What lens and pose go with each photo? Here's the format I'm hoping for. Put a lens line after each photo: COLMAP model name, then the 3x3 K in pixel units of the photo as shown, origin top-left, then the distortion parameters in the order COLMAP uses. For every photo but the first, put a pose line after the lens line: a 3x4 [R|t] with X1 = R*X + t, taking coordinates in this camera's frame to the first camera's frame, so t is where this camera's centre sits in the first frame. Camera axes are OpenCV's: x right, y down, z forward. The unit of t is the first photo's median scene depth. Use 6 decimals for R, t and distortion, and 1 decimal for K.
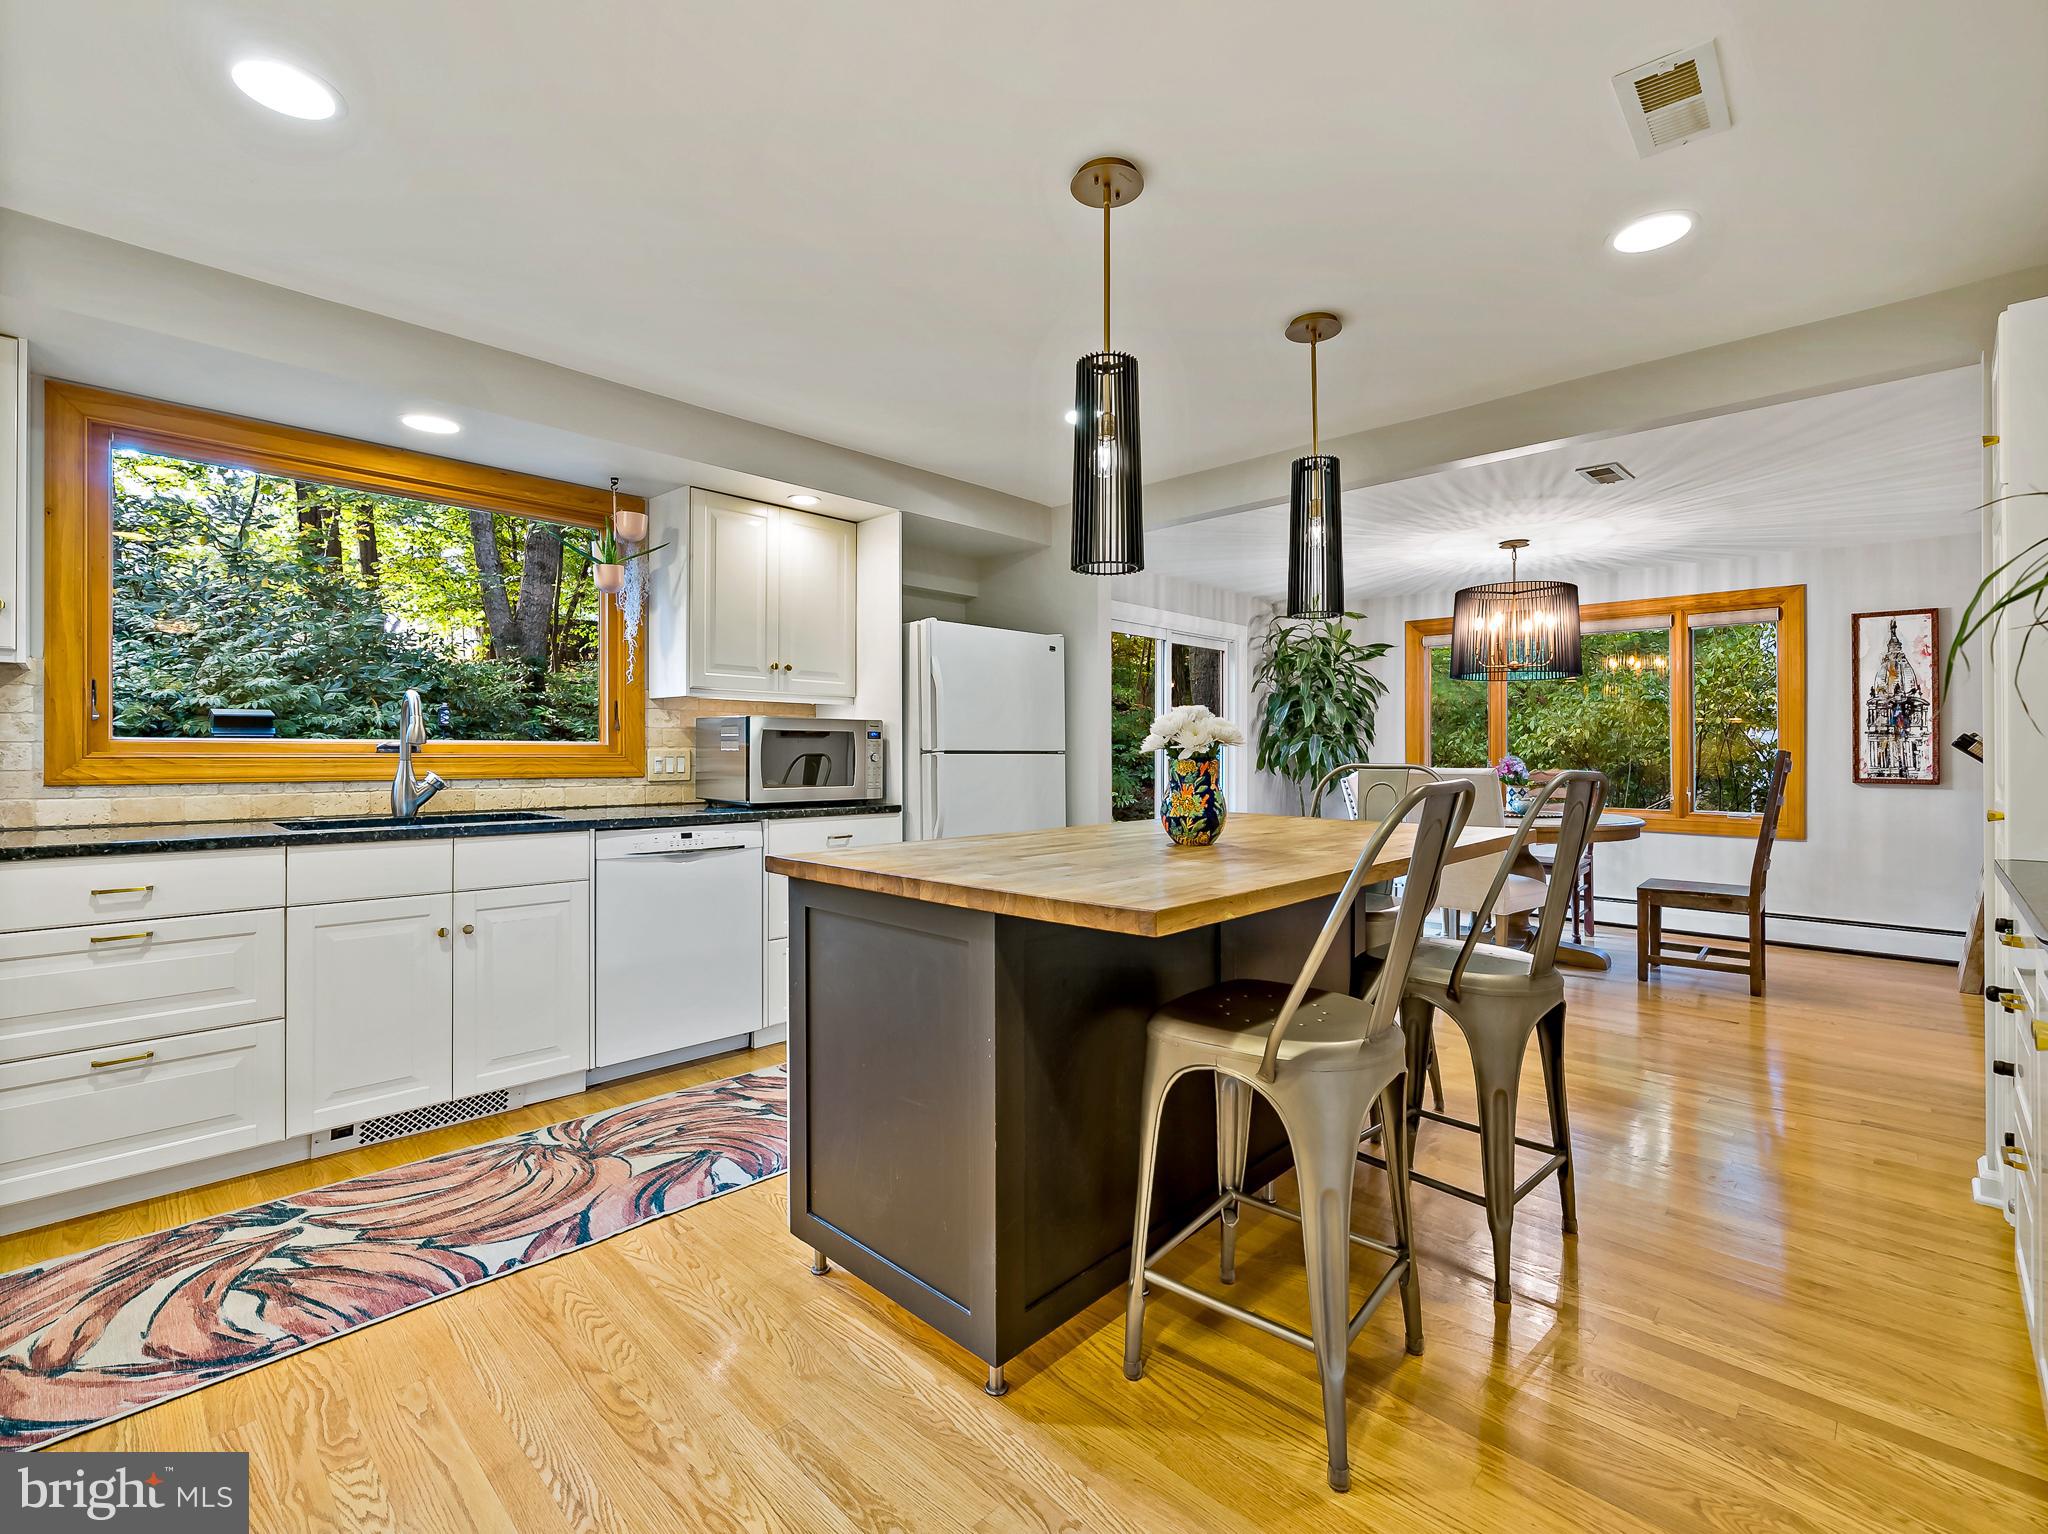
lens RADIAL K [[931.8, 0, 1023.9], [0, 931.8, 750.3], [0, 0, 1]] dist [-0.000951, -0.000437]
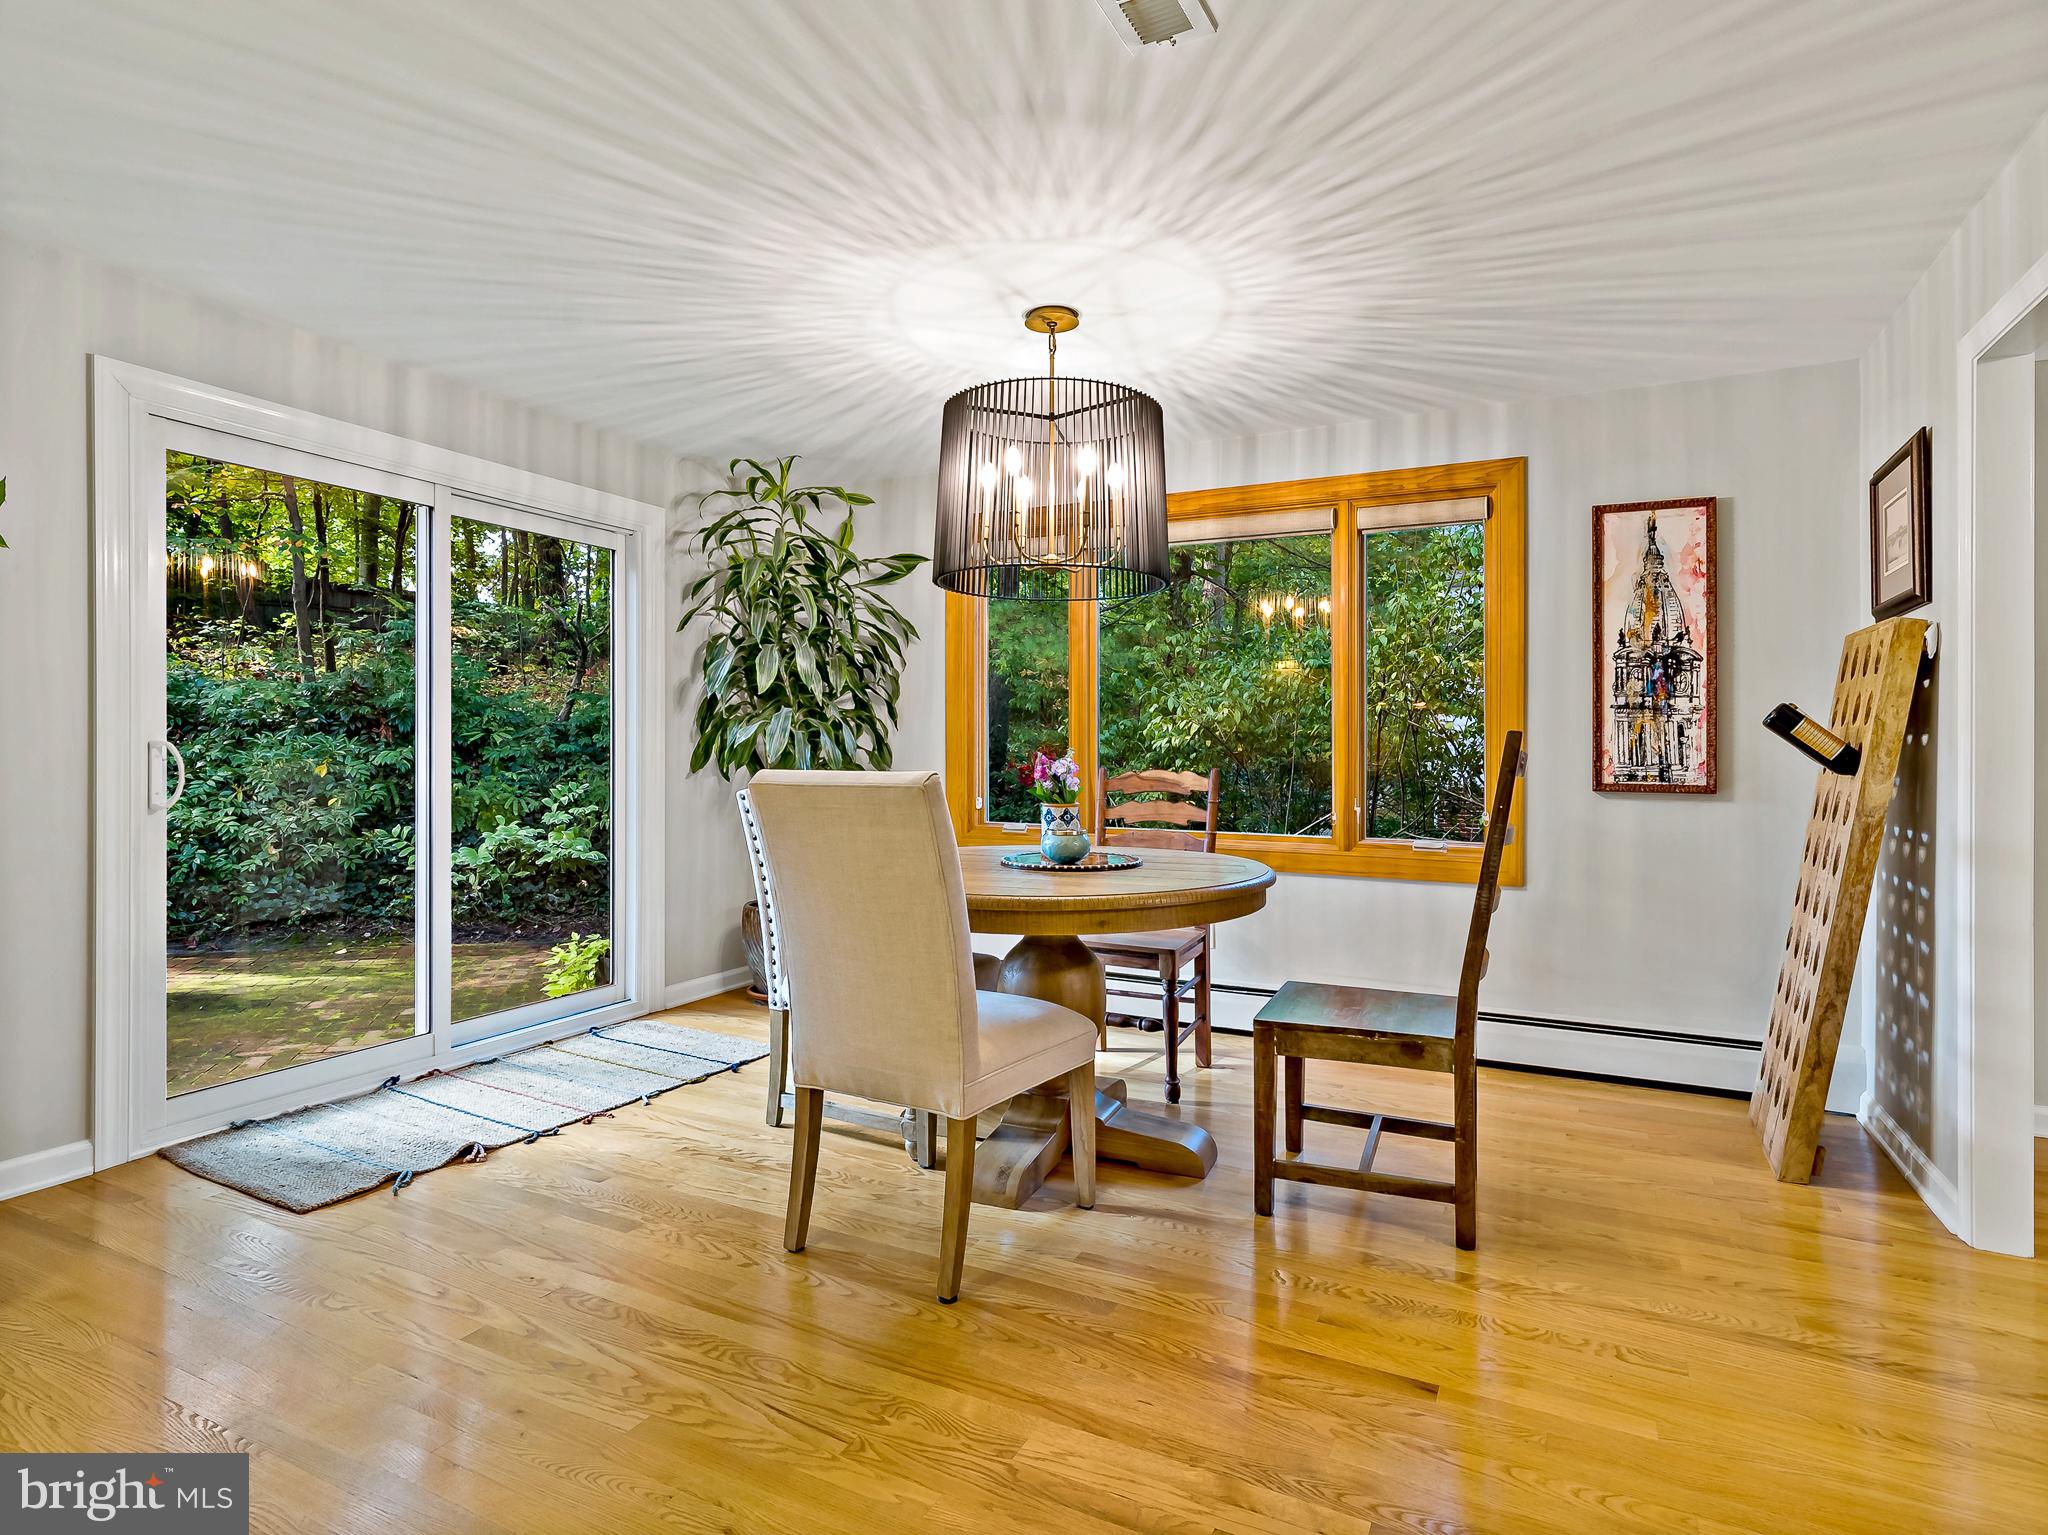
lens RADIAL K [[1057.5, 0, 1025.4], [0, 1057.5, 741.5], [0, 0, 1]] dist [0.000576, -0.000019]
pose [[0.955959, 0.003575, 0.293478, 0.312057], [-0.002500, 0.999989, -0.004036, 0.006238], [-0.293489, 0.003125, 0.955957, 0.416150]]
